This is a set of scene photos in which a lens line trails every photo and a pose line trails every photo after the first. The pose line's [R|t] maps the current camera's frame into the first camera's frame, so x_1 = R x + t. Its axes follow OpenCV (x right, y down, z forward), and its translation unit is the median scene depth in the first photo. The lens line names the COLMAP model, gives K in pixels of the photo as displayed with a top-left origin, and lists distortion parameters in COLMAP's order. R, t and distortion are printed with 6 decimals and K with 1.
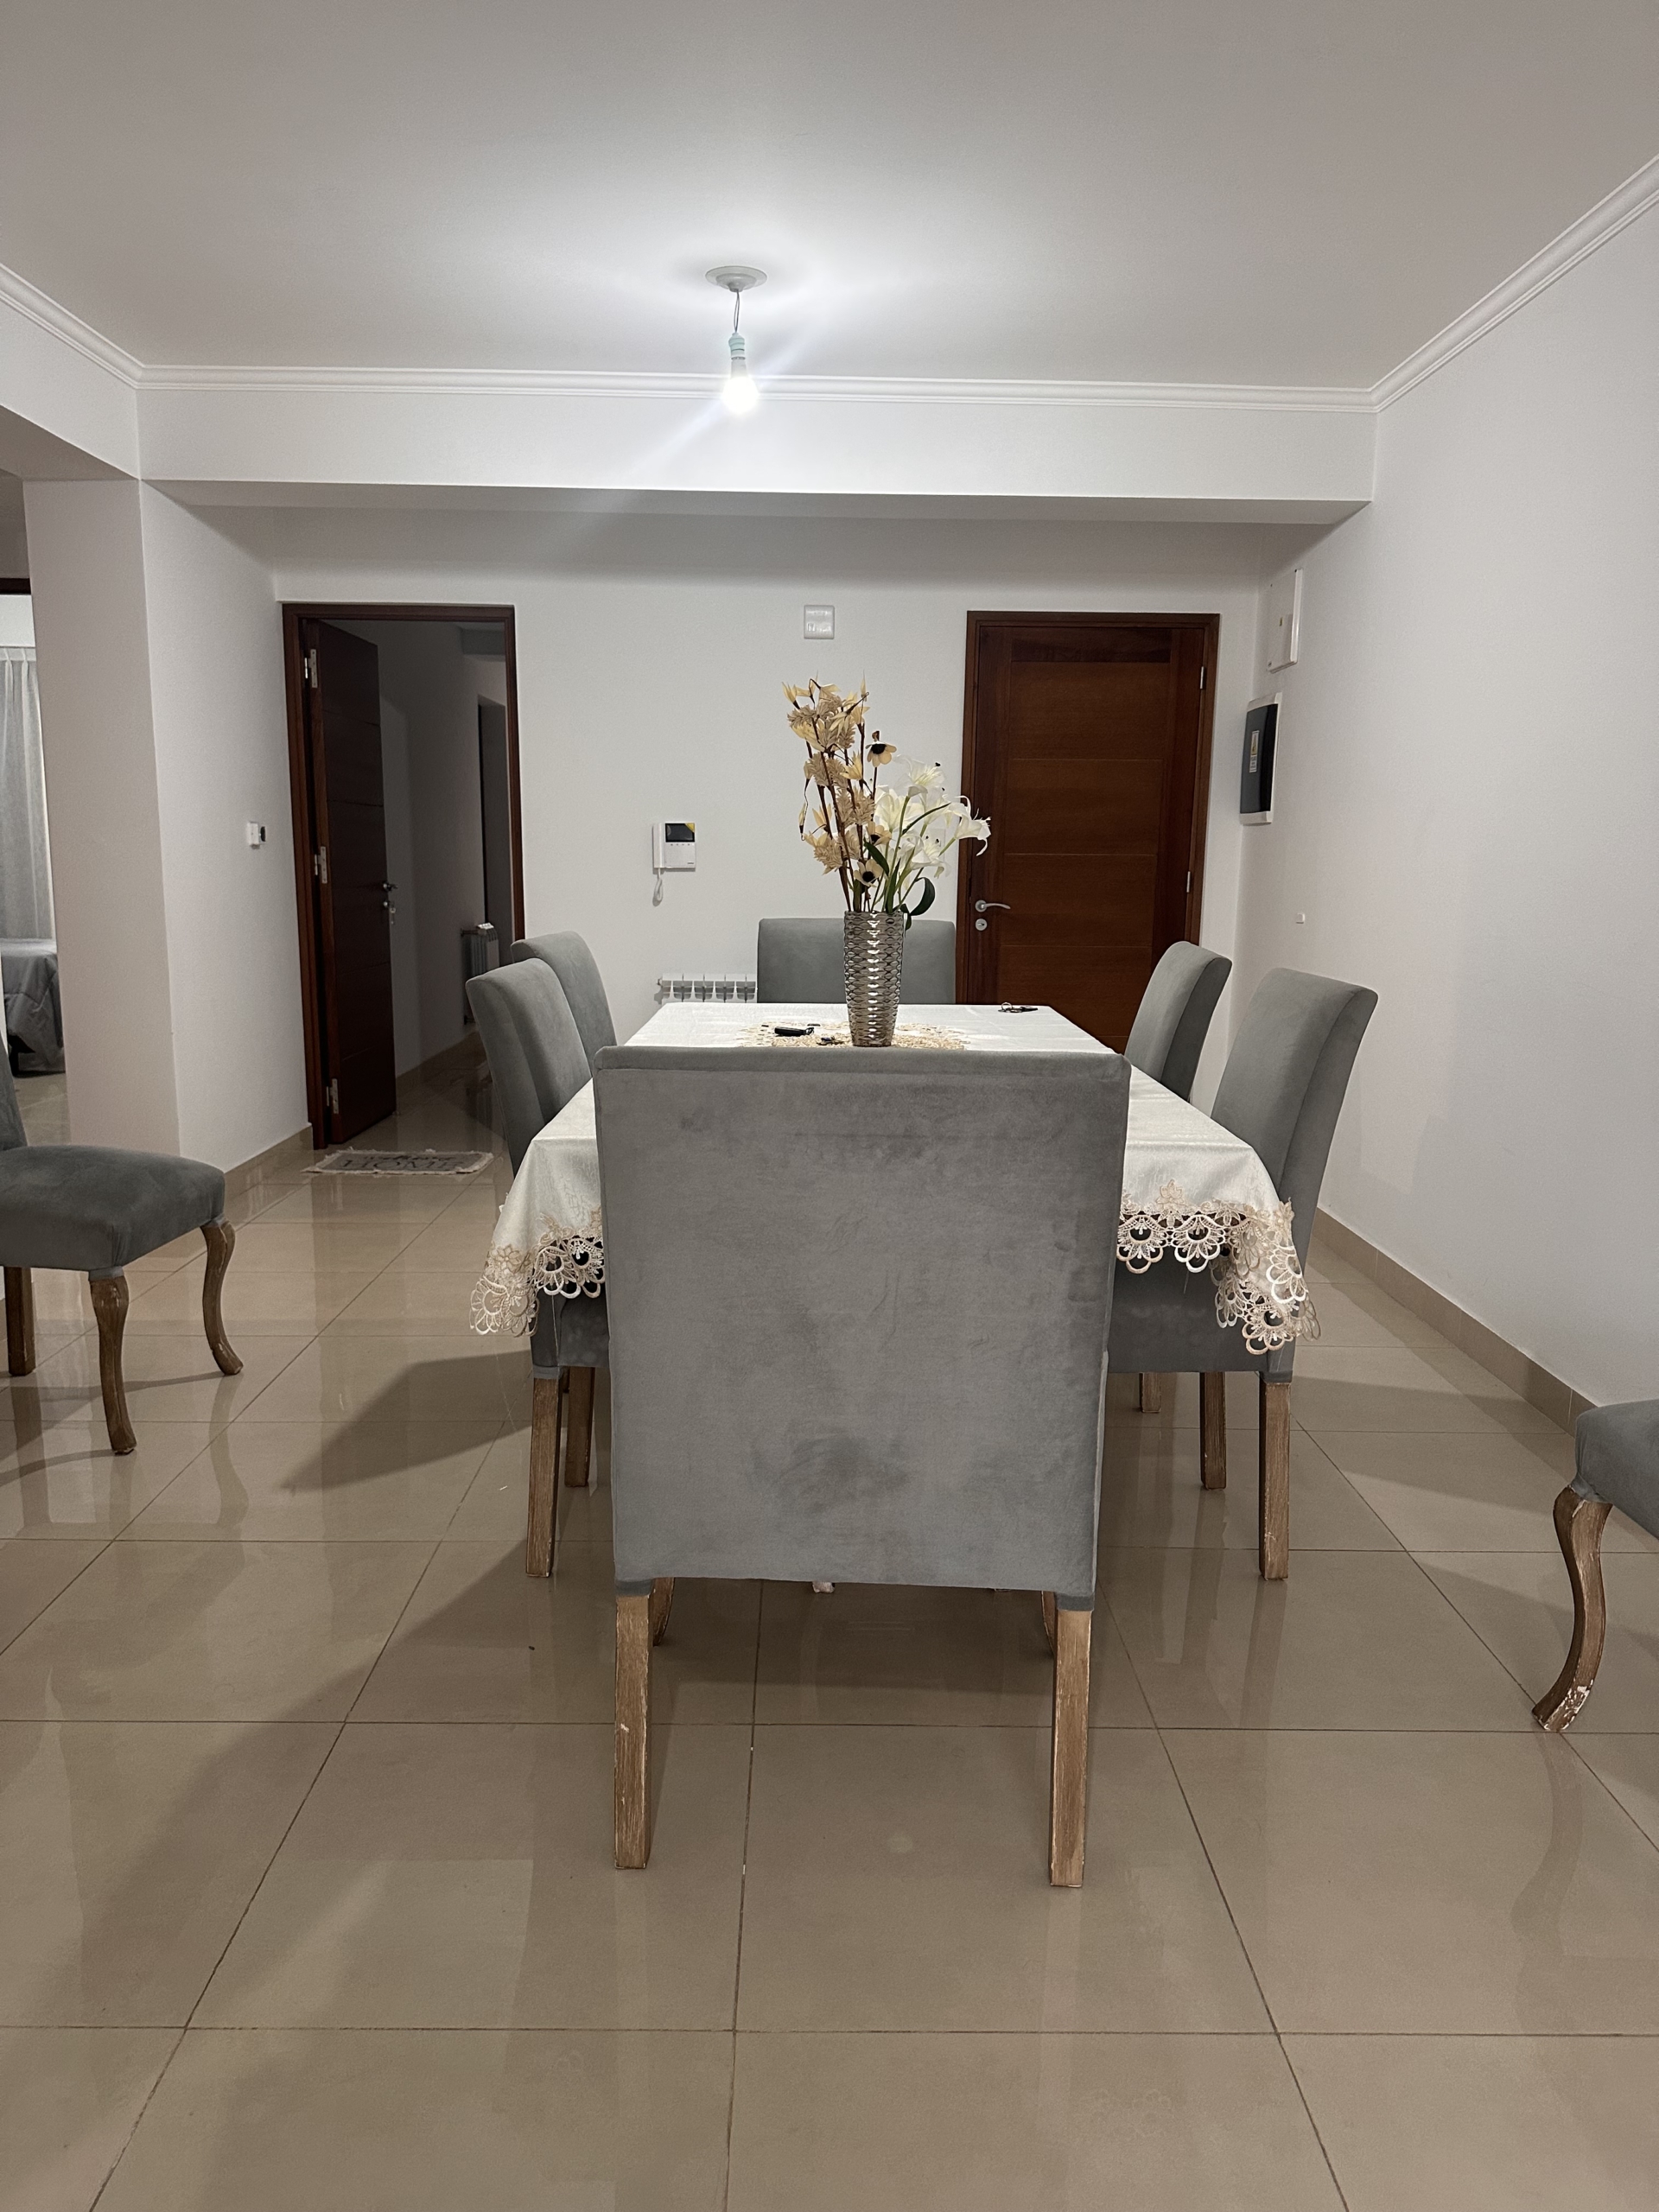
lens RADIAL K [[1565.9, 0, 836.2], [0, 1565.9, 1101.1], [0, 0, 1]] dist [0.072730, -0.003108]
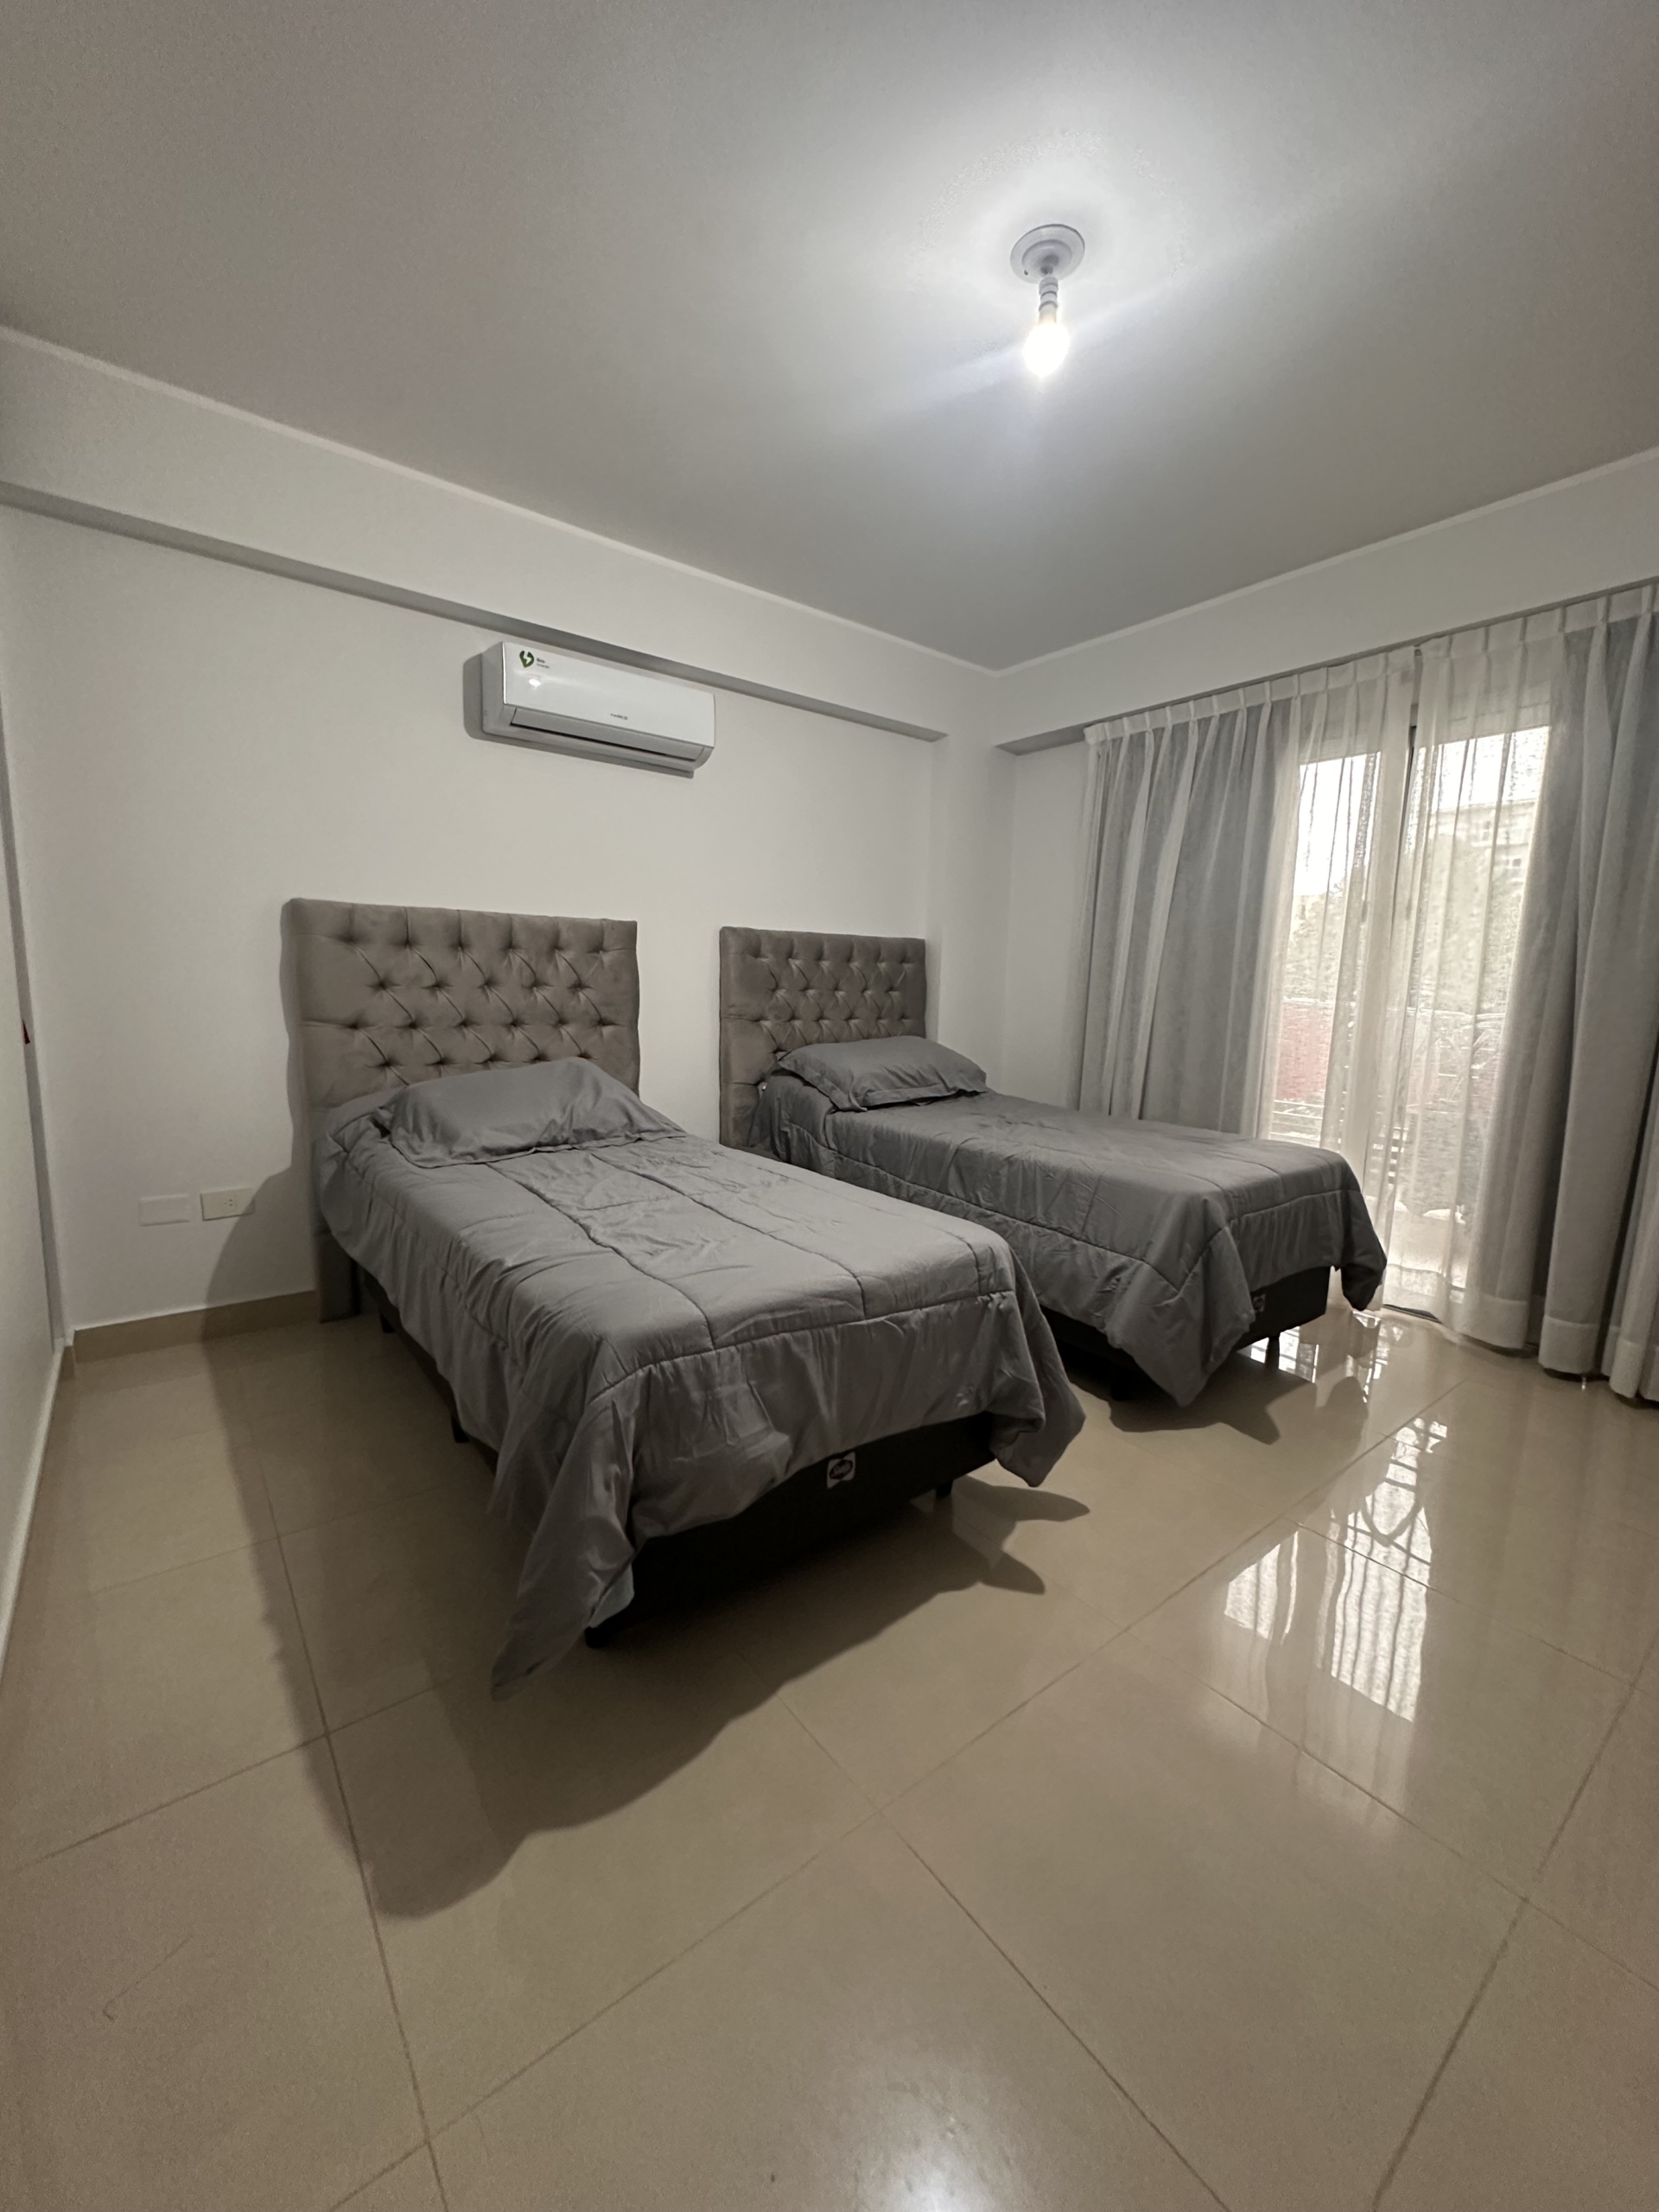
lens RADIAL K [[878.2, 0, 828.1], [0, 878.2, 1104.7], [0, 0, 1]] dist [-0.001948, 0.000142]
pose [[0.604240, 0.115898, -0.788329, -0.341349], [-0.145857, 0.988736, 0.033564, -0.106177], [0.783339, 0.094703, 0.614338, 0.709020]]
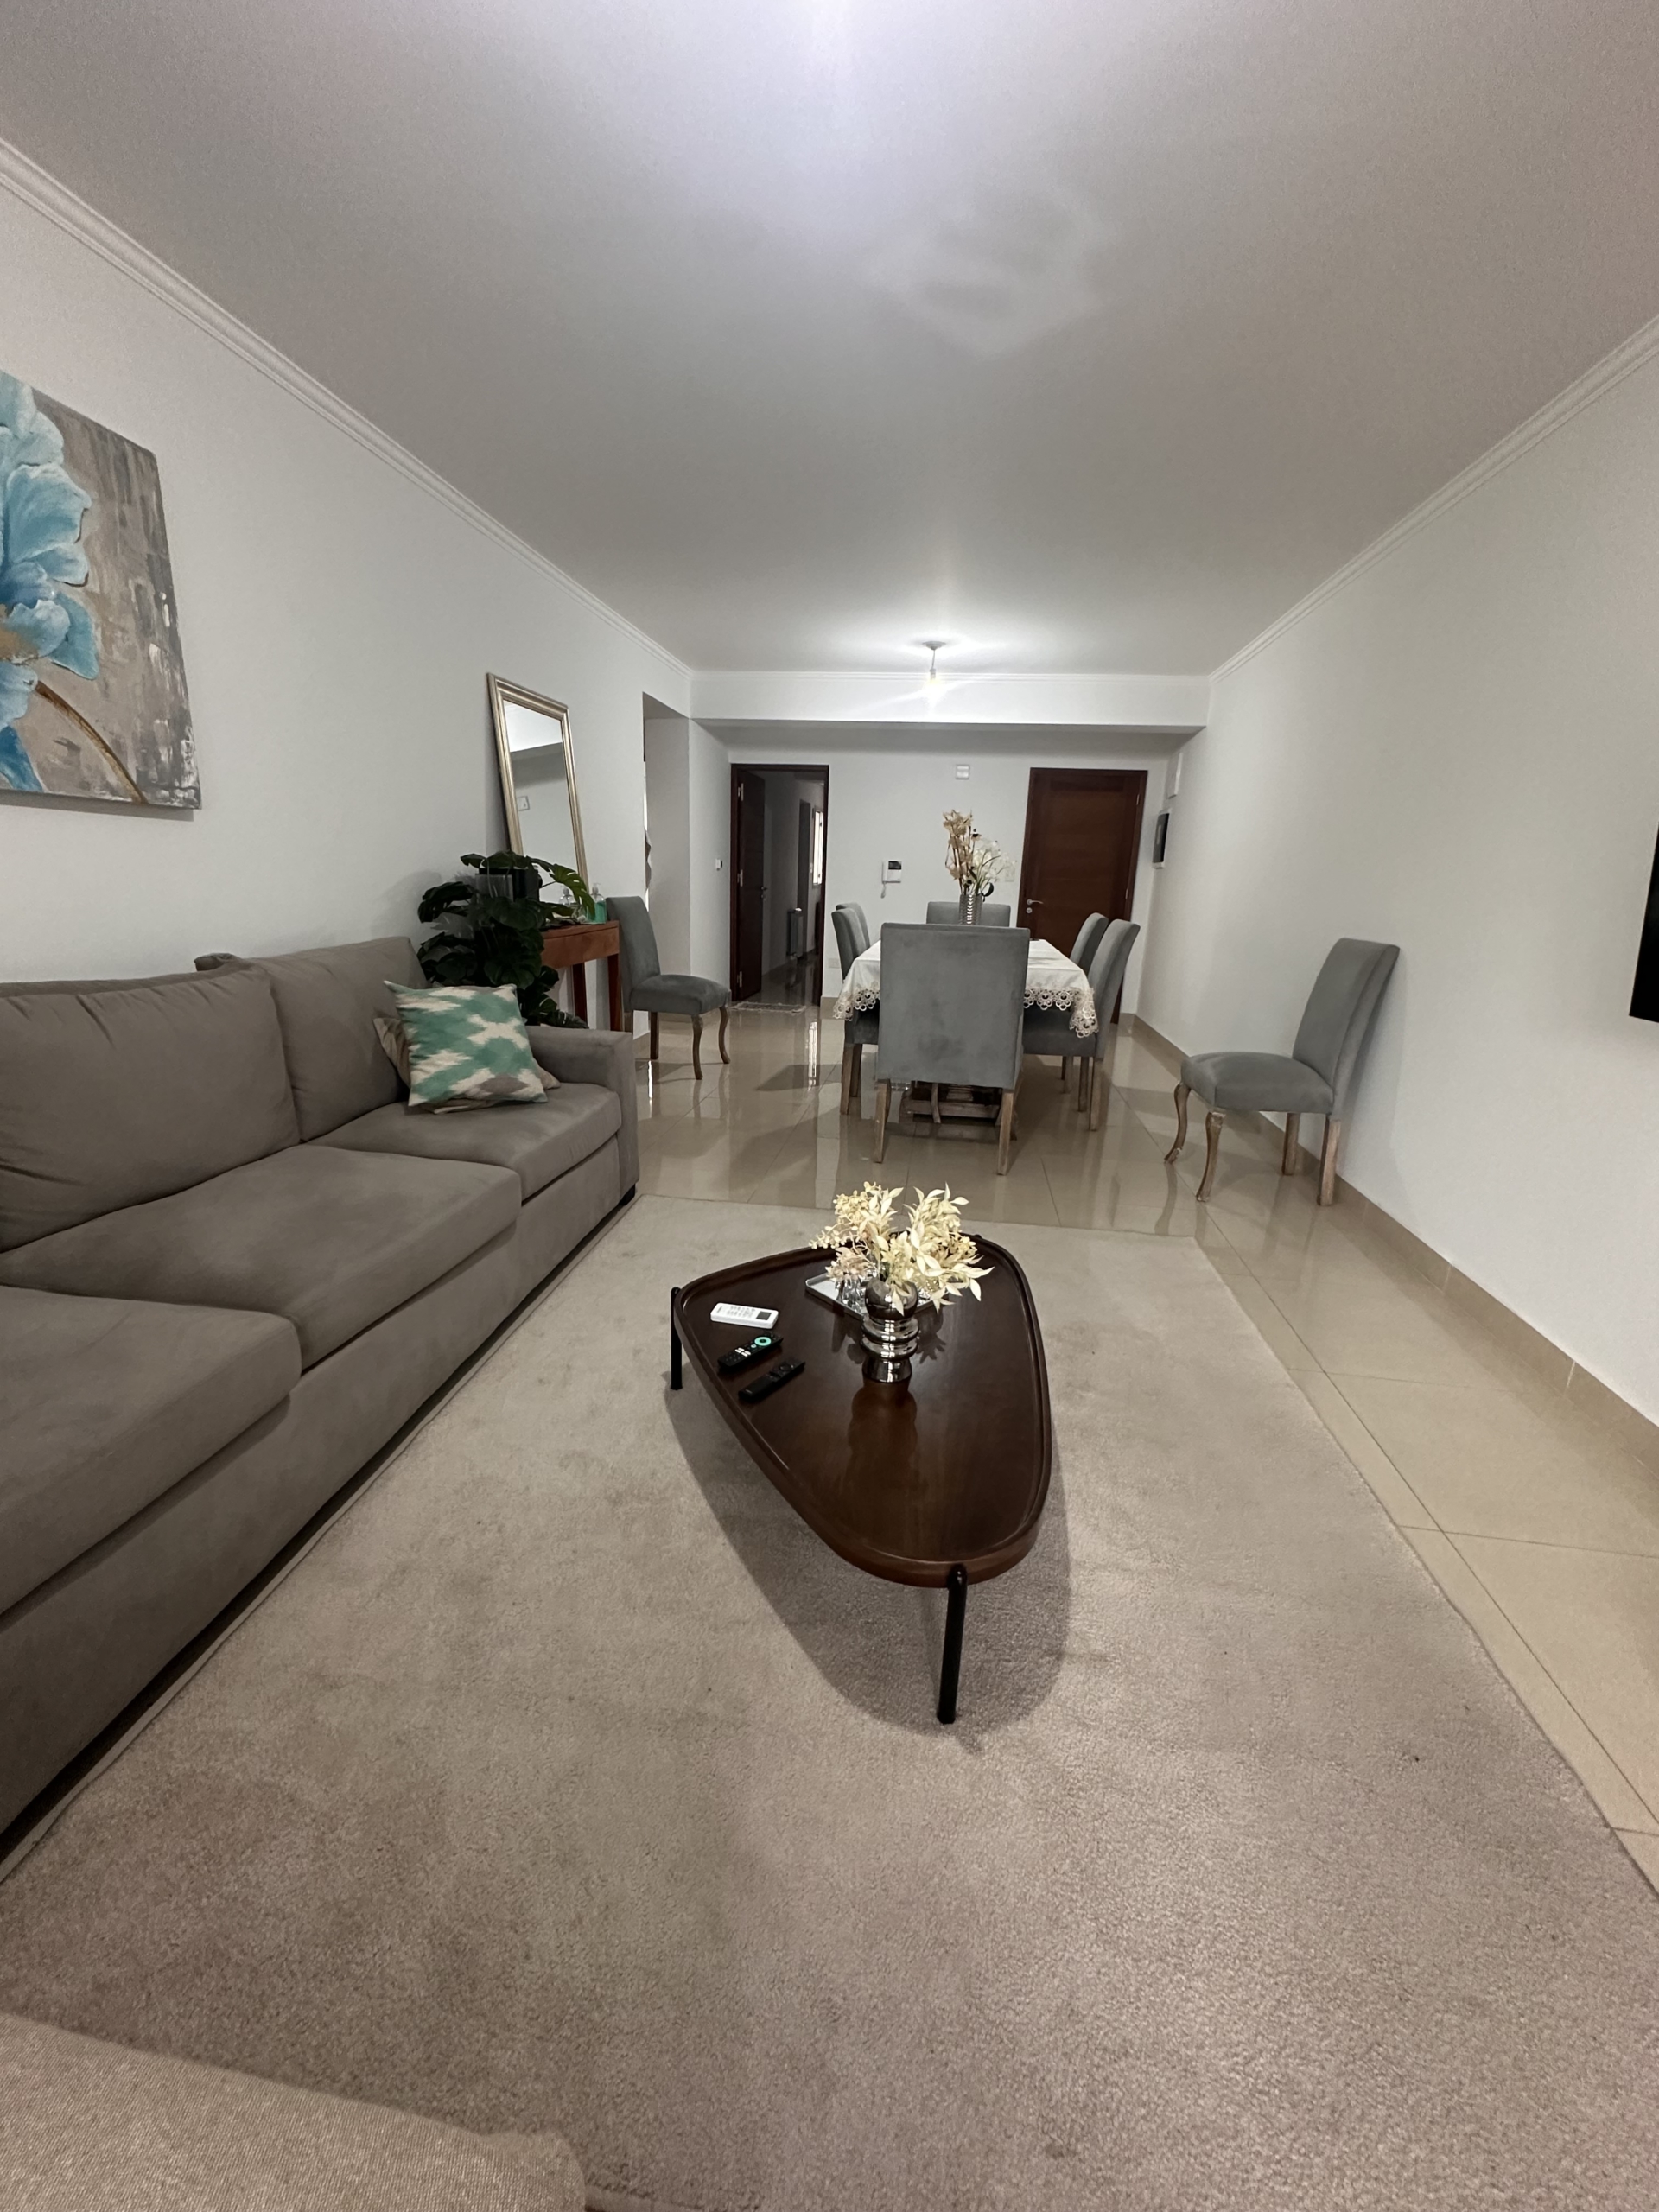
lens RADIAL K [[878.2, 0, 829.1], [0, 878.2, 1108.6], [0, 0, 1]] dist [-0.001948, 0.000142]
pose [[0.987430, 0.061946, -0.145414, 0.021068], [-0.047555, 0.993806, 0.100440, 0.087946], [0.150735, -0.092262, 0.984259, -0.475551]]
